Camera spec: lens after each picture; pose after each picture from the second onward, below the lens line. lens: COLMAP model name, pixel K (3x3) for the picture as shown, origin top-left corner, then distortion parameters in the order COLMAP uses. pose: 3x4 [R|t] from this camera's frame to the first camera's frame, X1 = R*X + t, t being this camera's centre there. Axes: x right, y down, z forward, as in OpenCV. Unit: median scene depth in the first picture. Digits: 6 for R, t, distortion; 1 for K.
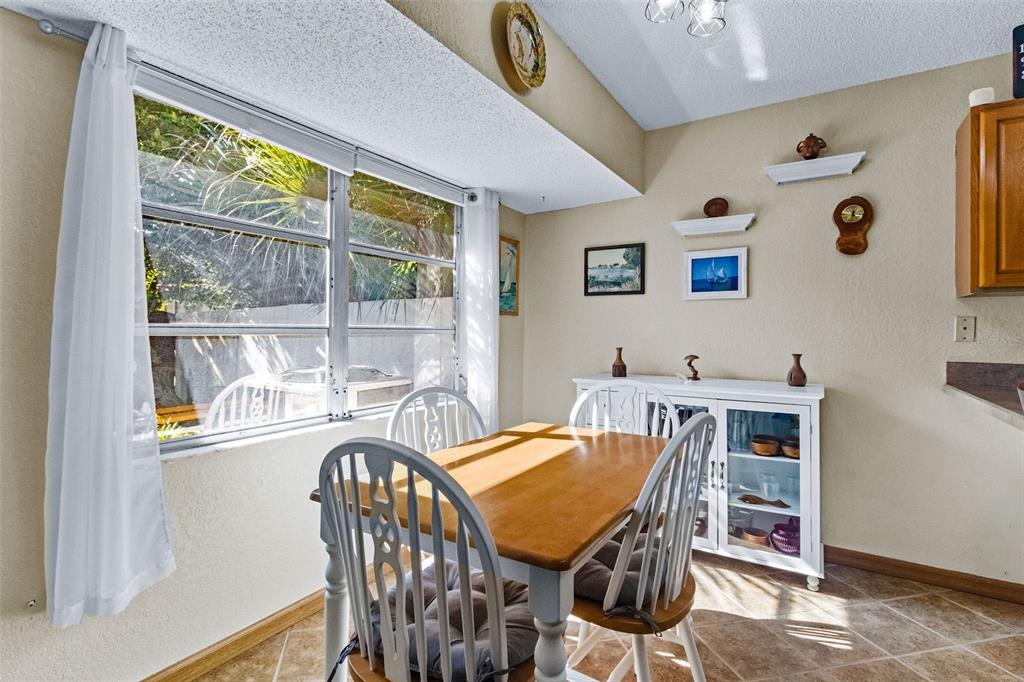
lens RADIAL K [[501.5, 0, 486.3], [0, 501.5, 336.2], [0, 0, 1]] dist [0.001316, -0.000396]
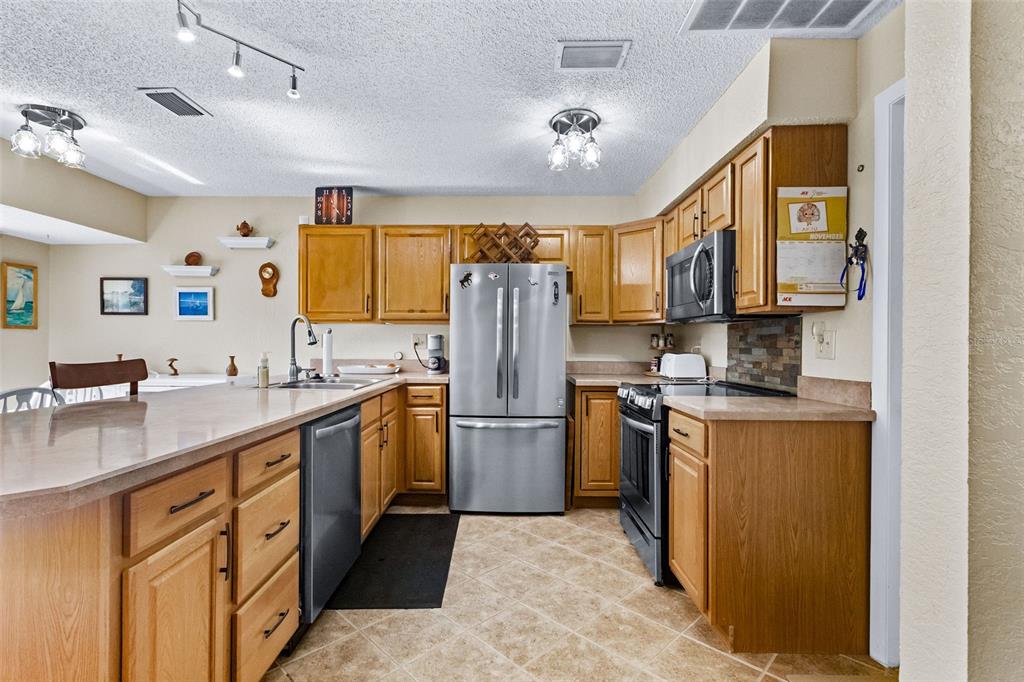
lens RADIAL K [[474.8, 0, 503.6], [0, 474.8, 345.7], [0, 0, 1]] dist [0.007126, -0.000983]
pose [[0.835306, -0.004867, 0.549764, 0.459878], [0.006652, 0.999977, -0.001253, 0.008810], [-0.549745, 0.004704, 0.835319, -0.700623]]
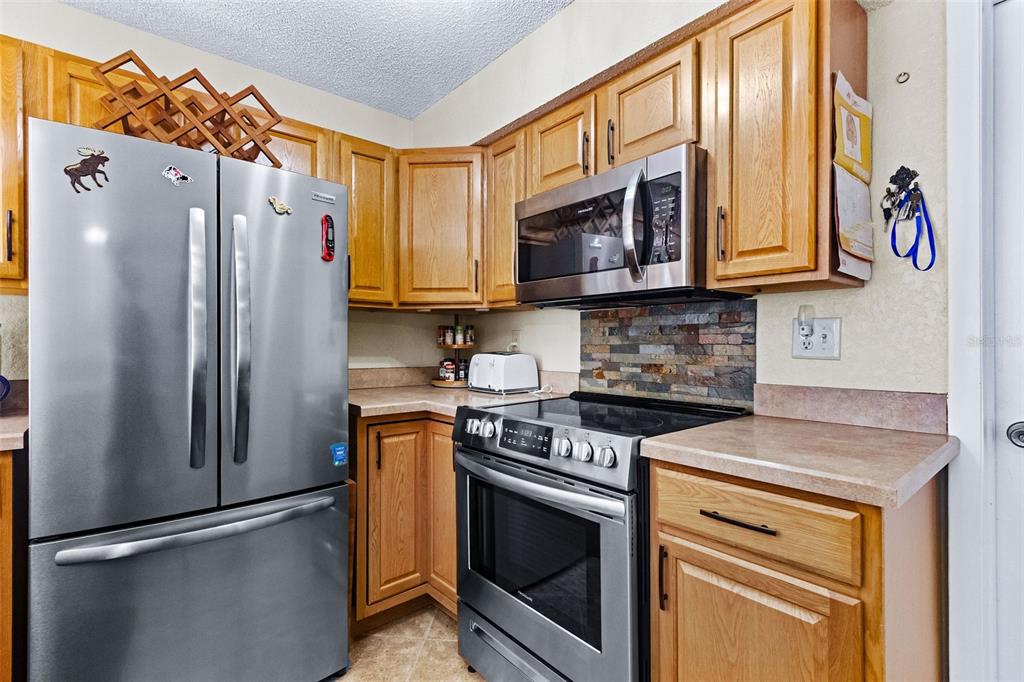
lens RADIAL K [[468.8, 0, 503.8], [0, 468.8, 343.4], [0, 0, 1]] dist [0.005352, -0.001099]
pose [[0.280468, -0.007605, 0.959833, 0.713787], [0.012262, 0.999915, 0.004340, 0.008440], [-0.959785, 0.010552, 0.280537, -0.165077]]
